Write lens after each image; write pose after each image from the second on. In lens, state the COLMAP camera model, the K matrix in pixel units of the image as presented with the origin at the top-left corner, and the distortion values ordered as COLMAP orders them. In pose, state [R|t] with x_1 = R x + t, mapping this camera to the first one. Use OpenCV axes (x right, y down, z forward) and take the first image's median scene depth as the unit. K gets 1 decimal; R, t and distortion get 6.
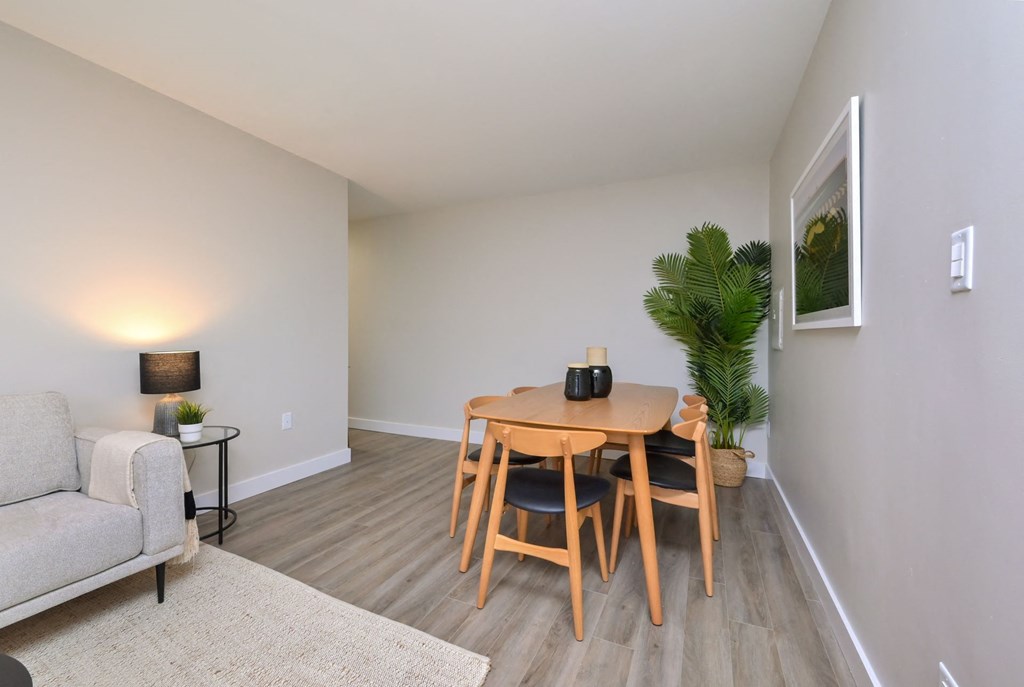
lens RADIAL K [[421.7, 0, 509.3], [0, 421.7, 341.5], [0, 0, 1]] dist [-0.001300, 0.000723]
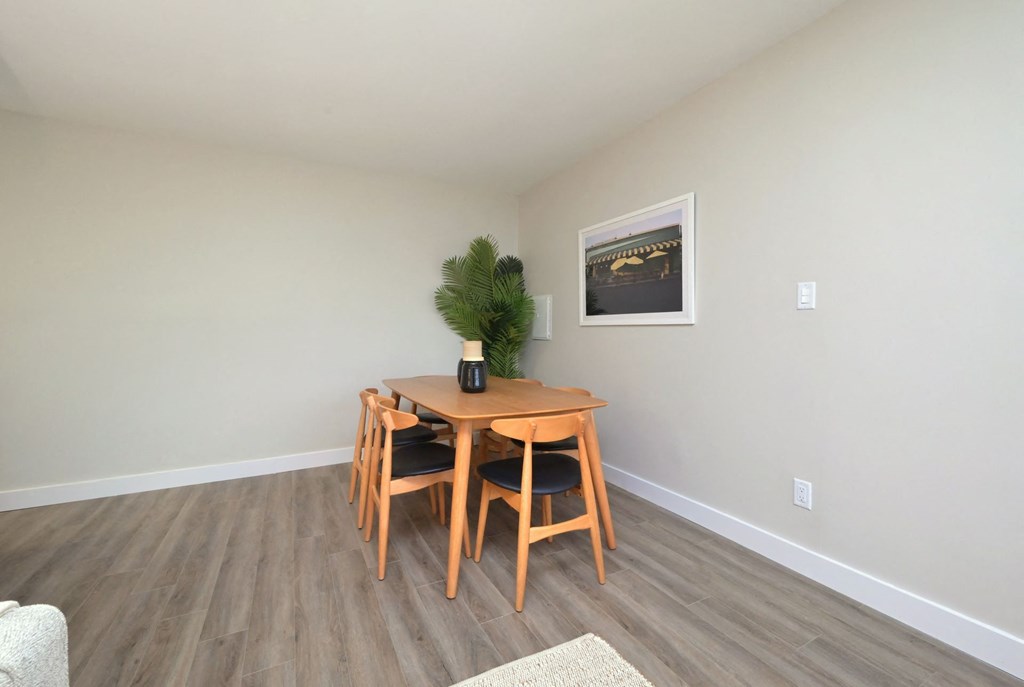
lens RADIAL K [[421.7, 0, 505.4], [0, 421.7, 335.4], [0, 0, 1]] dist [-0.001300, 0.000723]
pose [[0.623715, -0.016827, 0.781470, -0.568126], [0.017379, 0.999820, 0.007659, -0.007341], [-0.781458, 0.008804, 0.623895, 0.280745]]
